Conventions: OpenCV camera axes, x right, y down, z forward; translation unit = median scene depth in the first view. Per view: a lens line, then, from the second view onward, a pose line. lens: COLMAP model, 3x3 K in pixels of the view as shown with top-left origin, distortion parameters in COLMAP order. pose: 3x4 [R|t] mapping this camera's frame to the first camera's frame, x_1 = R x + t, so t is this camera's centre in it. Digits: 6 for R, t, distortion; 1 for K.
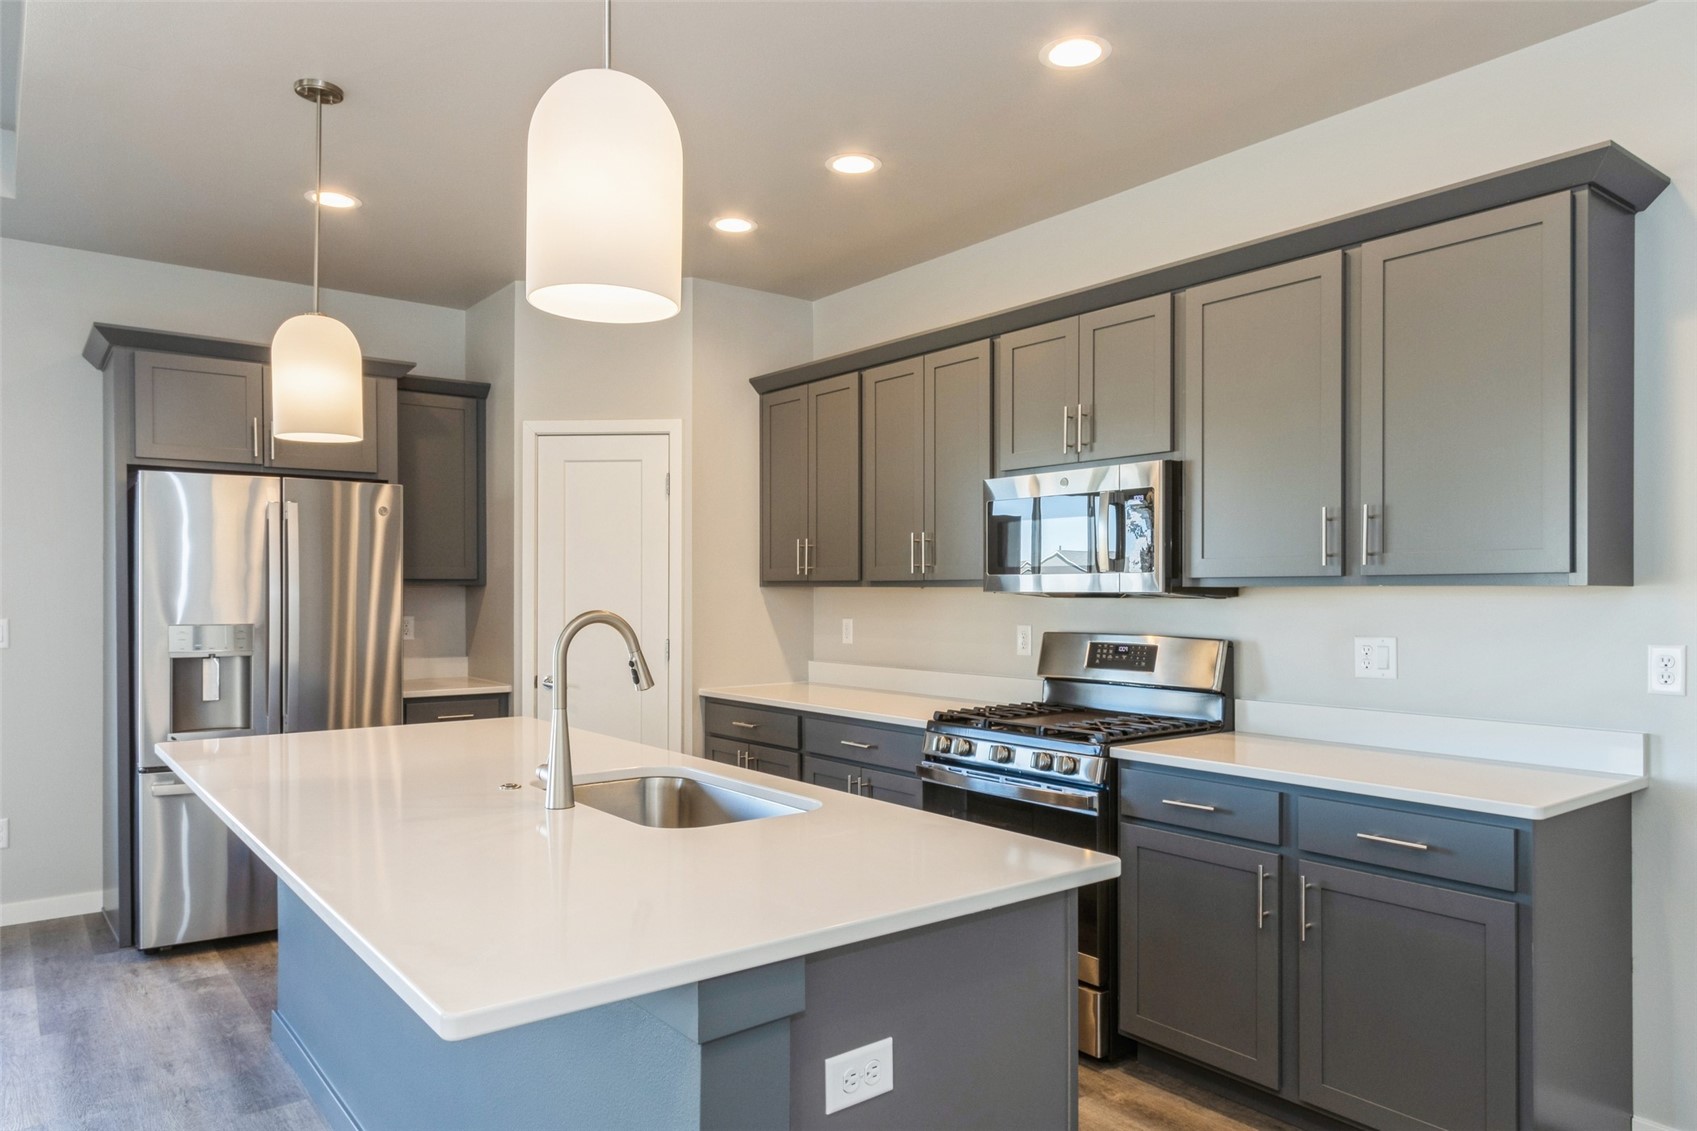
lens RADIAL K [[1099.4, 0, 851.7], [0, 1099.4, 582.3], [0, 0, 1]] dist [-0.003776, 0.003854]
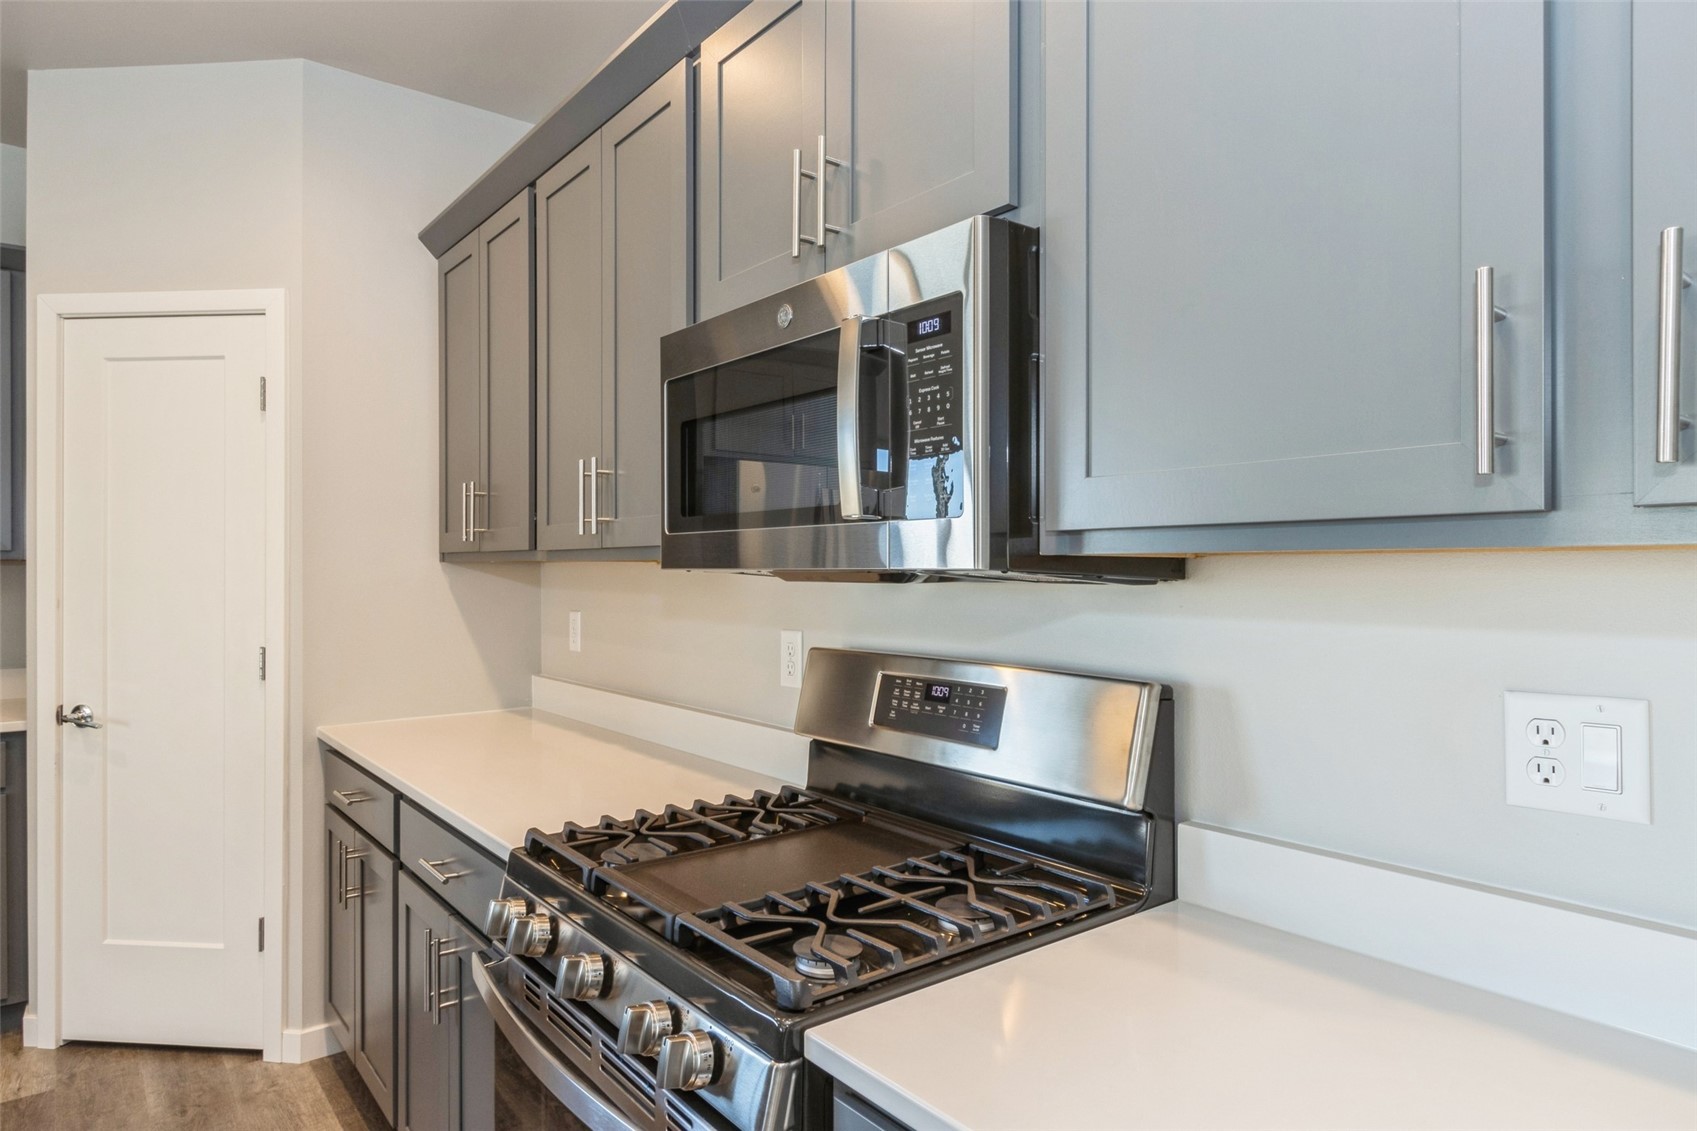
lens RADIAL K [[1007.9, 0, 835.9], [0, 1007.9, 565.5], [0, 0, 1]] dist [0.000260, -0.000531]
pose [[0.999956, -0.001147, -0.009360, 0.206240], [0.001185, 0.999991, 0.004035, 0.005573], [0.009355, -0.004046, 0.999948, 0.570525]]
